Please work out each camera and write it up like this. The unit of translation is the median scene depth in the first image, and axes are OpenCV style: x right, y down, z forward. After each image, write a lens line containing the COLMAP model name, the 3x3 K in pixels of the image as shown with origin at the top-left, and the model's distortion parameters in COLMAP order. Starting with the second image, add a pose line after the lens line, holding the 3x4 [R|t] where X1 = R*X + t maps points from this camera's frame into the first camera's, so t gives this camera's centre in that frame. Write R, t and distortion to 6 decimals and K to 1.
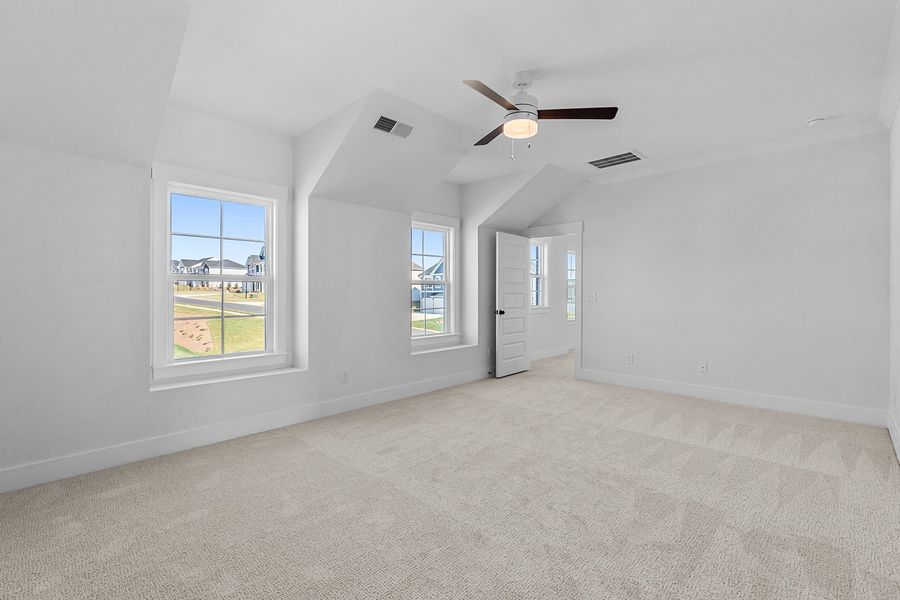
lens RADIAL K [[402.9, 0, 450.1], [0, 402.9, 293.0], [0, 0, 1]] dist [-0.003792, -0.000747]
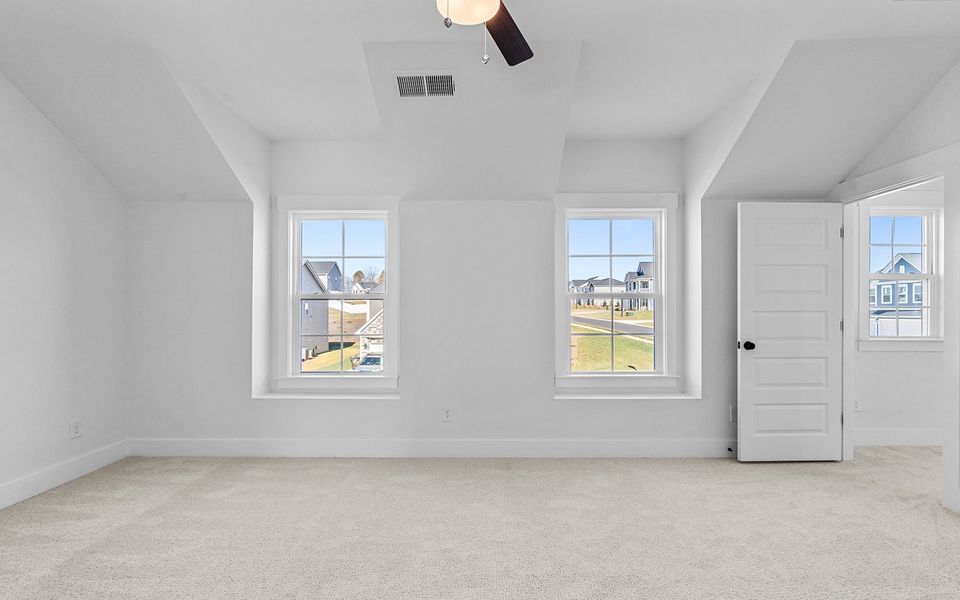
lens RADIAL K [[435.1, 0, 478.1], [0, 435.1, 311.2], [0, 0, 1]] dist [-0.004422, -0.001421]
pose [[0.691843, -0.000744, -0.722048, 0.302519], [0.001496, 0.999999, 0.000403, -0.000330], [0.722047, -0.001359, 0.691843, 0.316312]]
